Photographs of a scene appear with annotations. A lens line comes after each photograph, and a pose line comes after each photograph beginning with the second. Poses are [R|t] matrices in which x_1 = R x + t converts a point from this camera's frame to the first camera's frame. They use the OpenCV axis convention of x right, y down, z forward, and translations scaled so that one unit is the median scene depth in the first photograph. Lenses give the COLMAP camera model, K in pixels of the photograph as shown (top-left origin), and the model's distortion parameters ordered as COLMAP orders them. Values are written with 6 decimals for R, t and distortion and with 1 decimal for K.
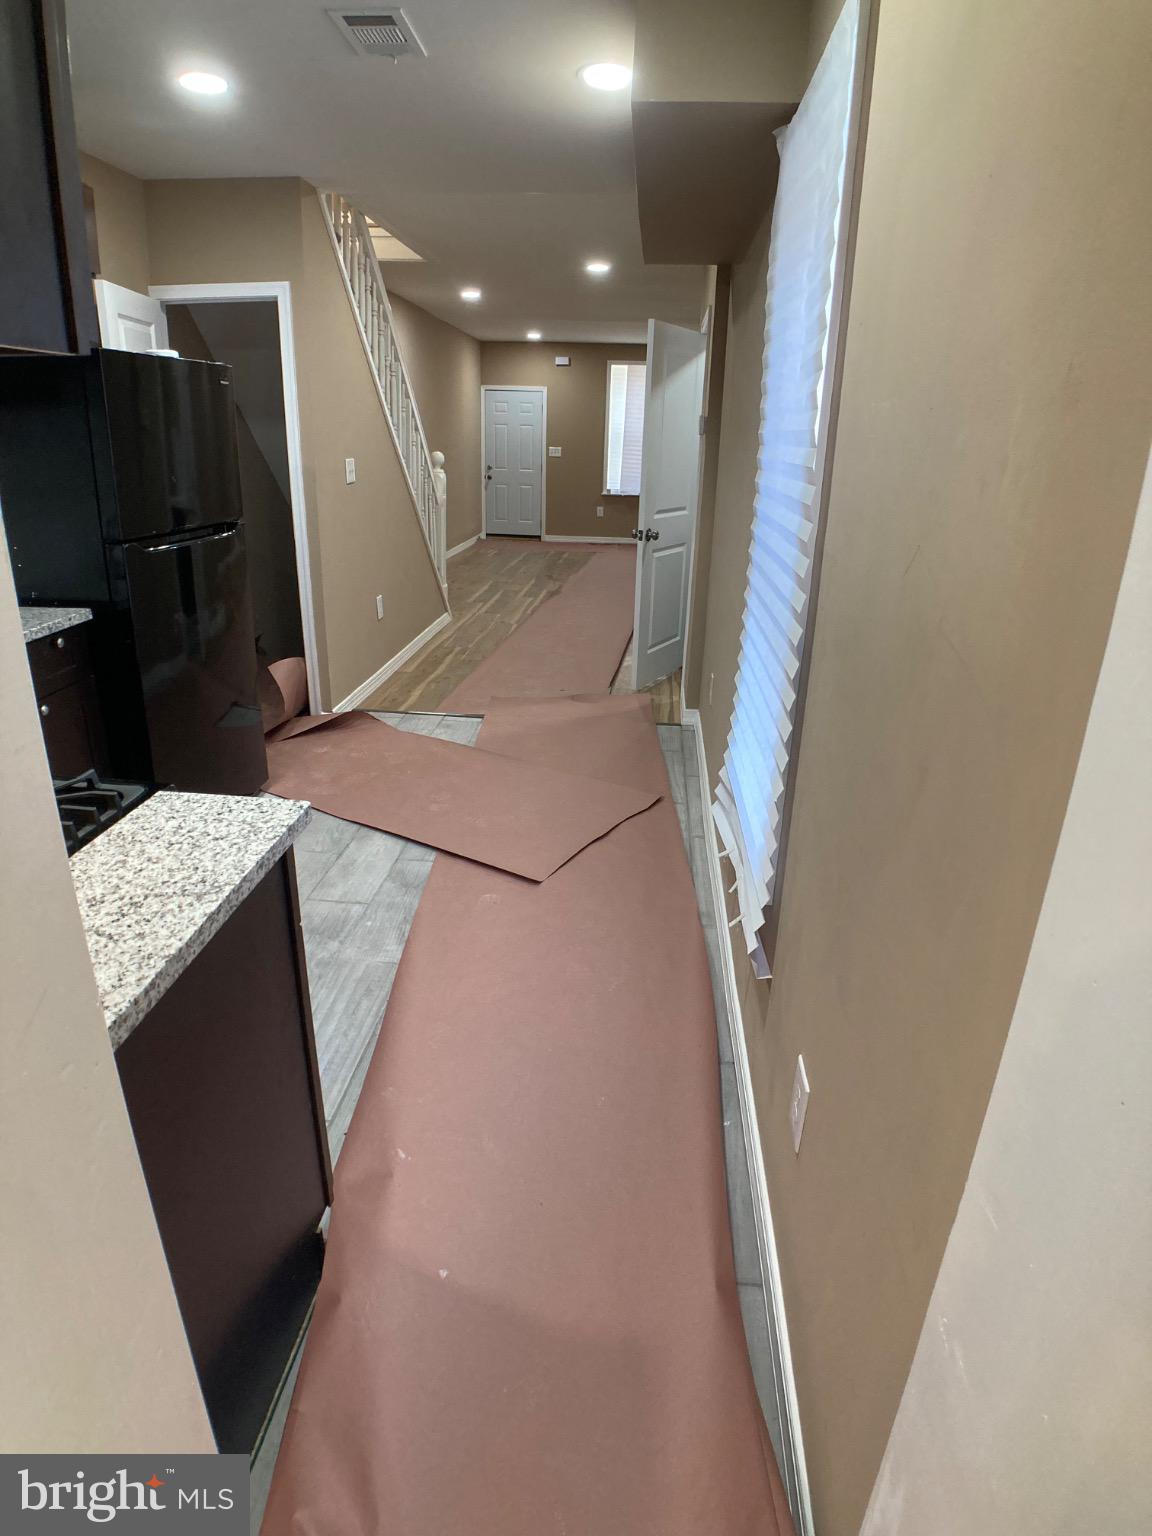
lens RADIAL K [[853.6, 0, 592.4], [0, 853.6, 769.1], [0, 0, 1]] dist [-0.044899, -0.055883]
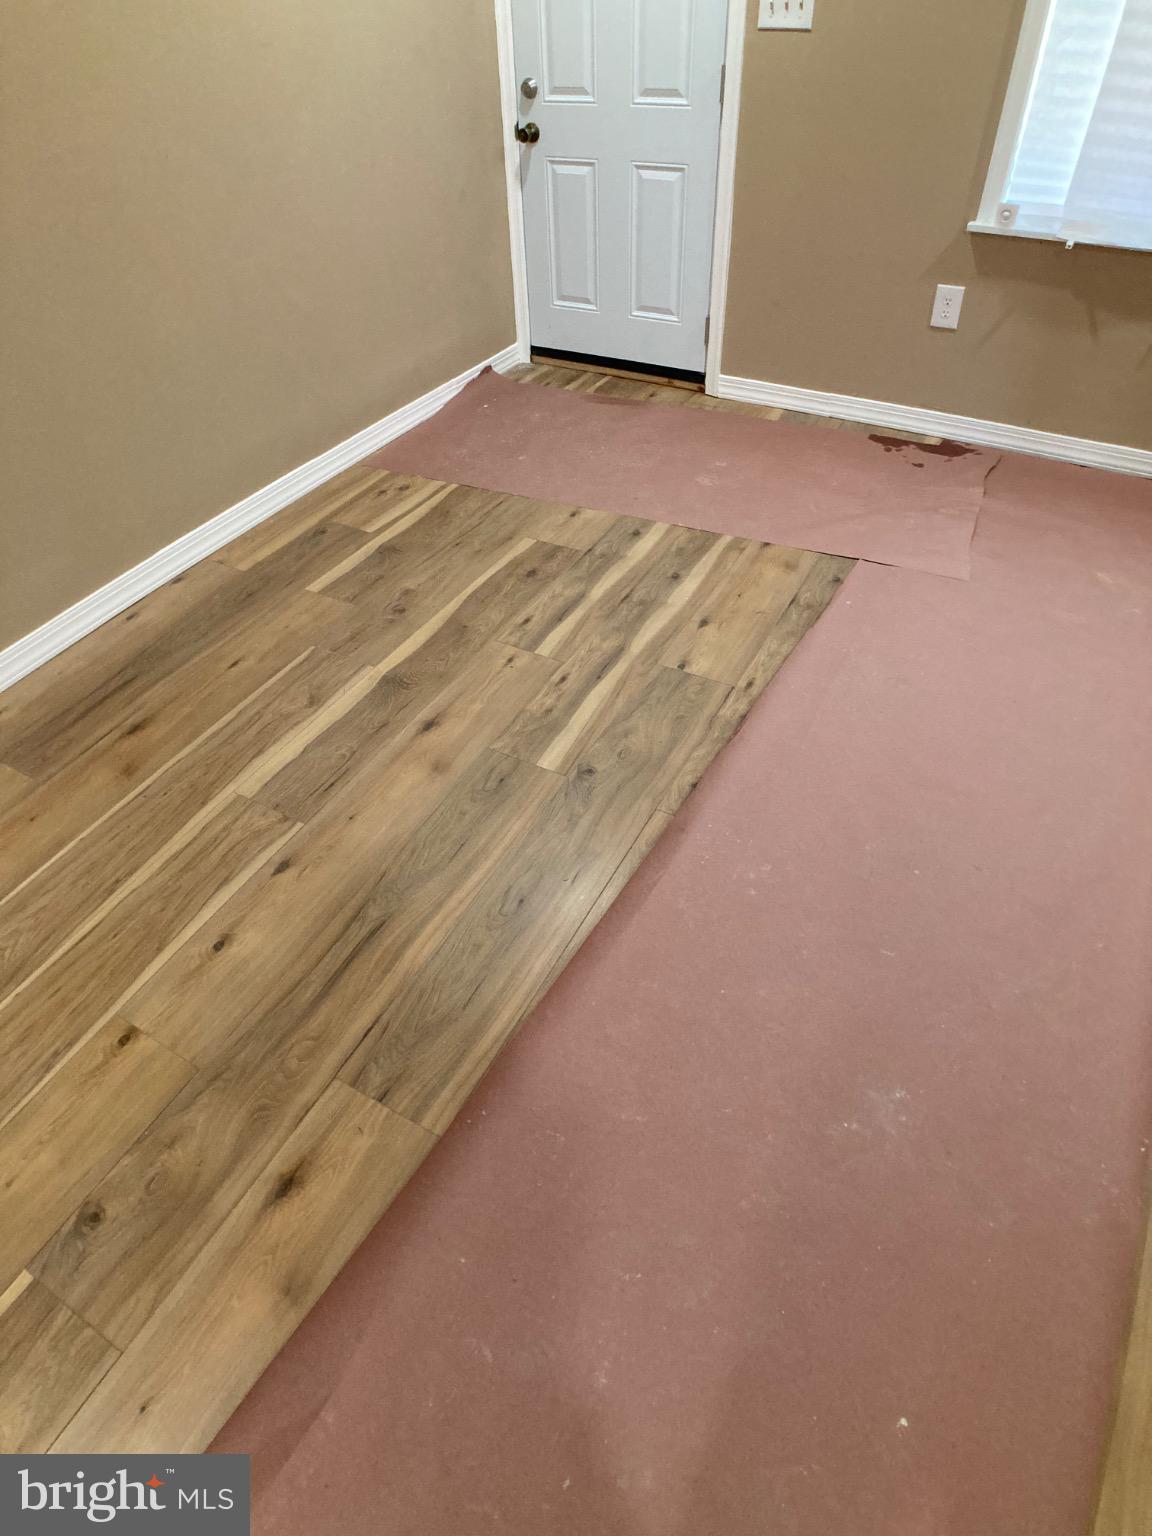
lens RADIAL K [[857.4, 0, 576.1], [0, 857.4, 755.6], [0, 0, 1]] dist [-0.095408, 0.028595]
pose [[0.910072, 0.241801, -0.336603, 0.080680], [-0.099405, 0.915809, 0.389117, -0.985870], [0.402353, -0.320664, 0.857489, 2.679134]]
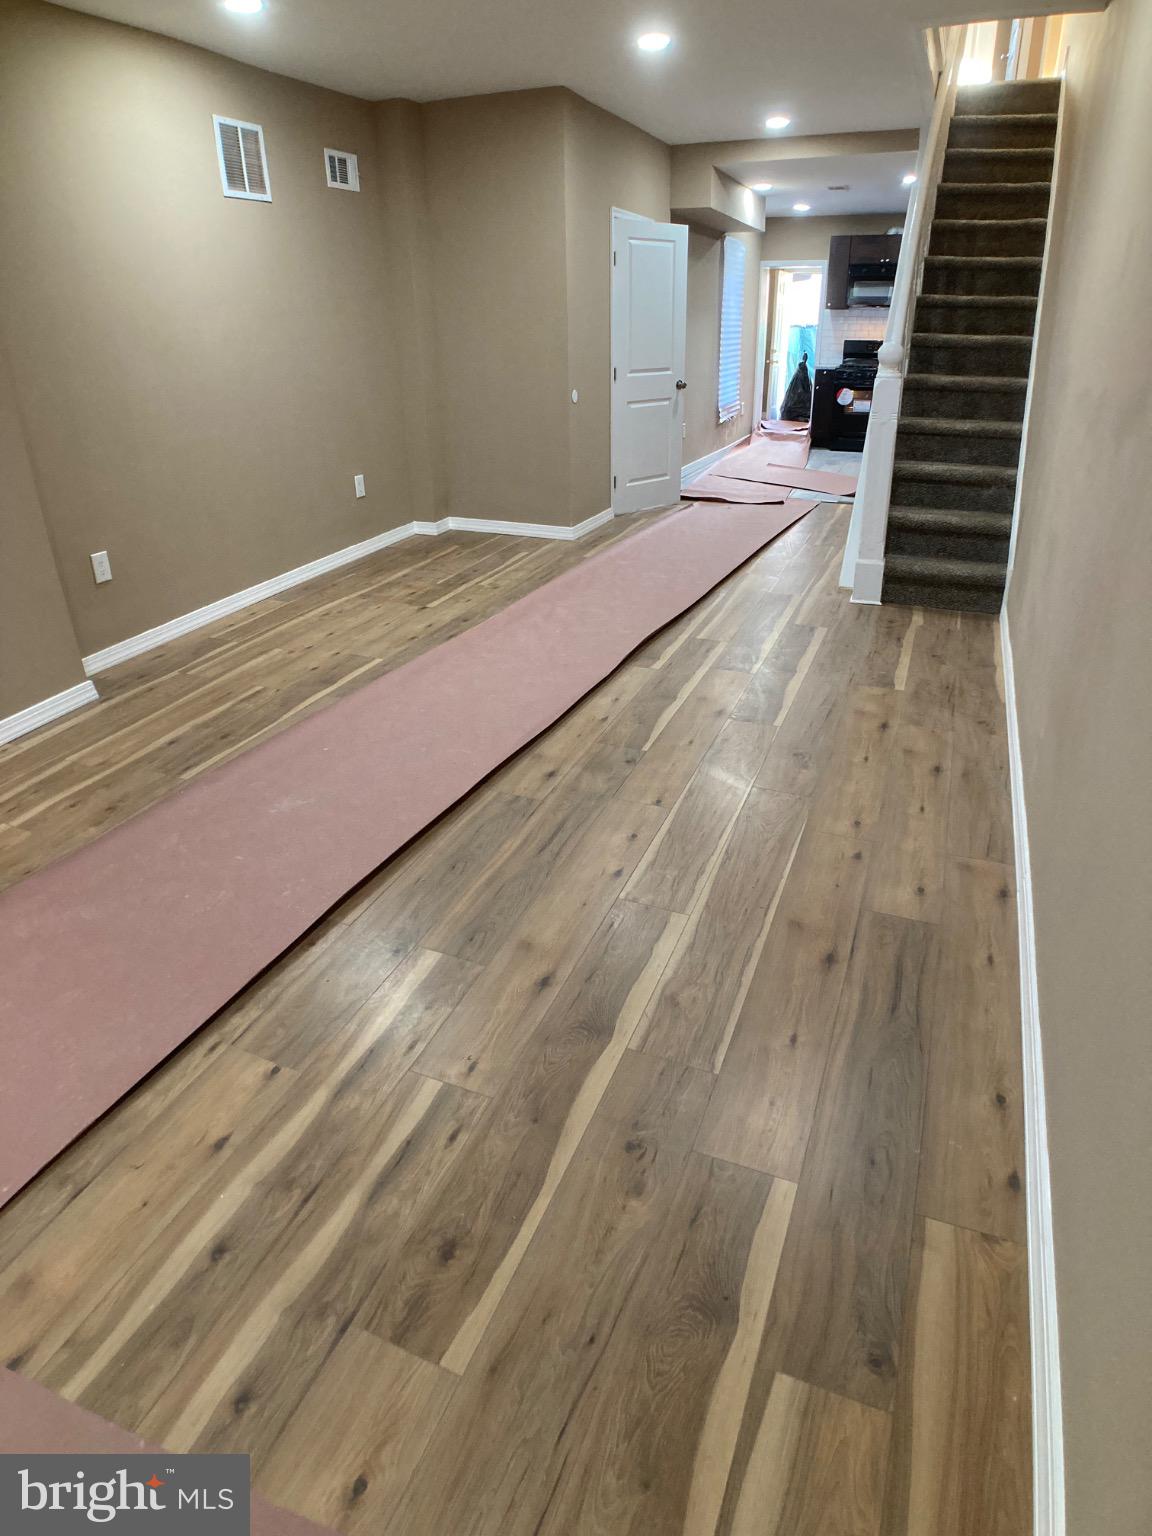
lens RADIAL K [[845.6, 0, 580.2], [0, 845.6, 753.3], [0, 0, 1]] dist [-0.093808, 0.018432]
pose [[-0.947759, -0.162825, 0.274302, -0.373641], [0.102848, 0.658012, 0.745951, -1.320217], [-0.301953, 0.735193, -0.606891, 3.380870]]
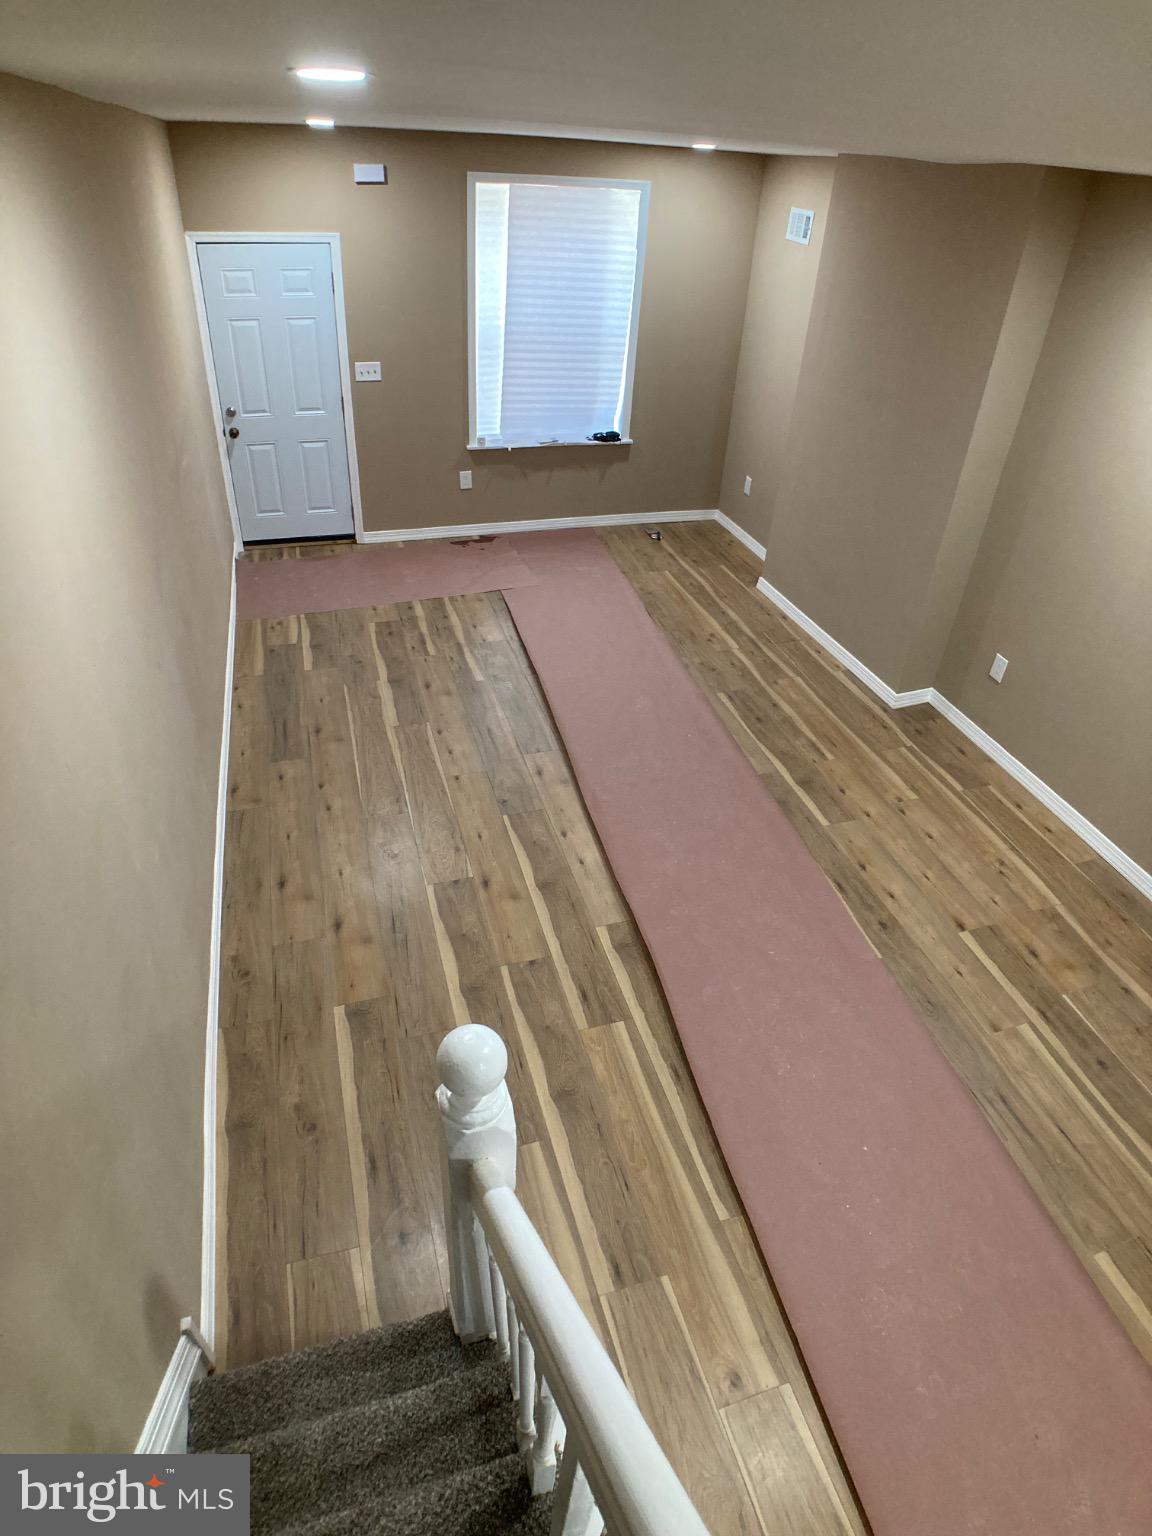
lens RADIAL K [[863.6, 0, 574.5], [0, 863.6, 741.5], [0, 0, 1]] dist [-0.096711, 0.019849]
pose [[0.932697, -0.195448, 0.303112, -0.438302], [0.113941, 0.957071, 0.266520, -1.036321], [-0.342190, -0.214045, 0.914926, 1.712412]]
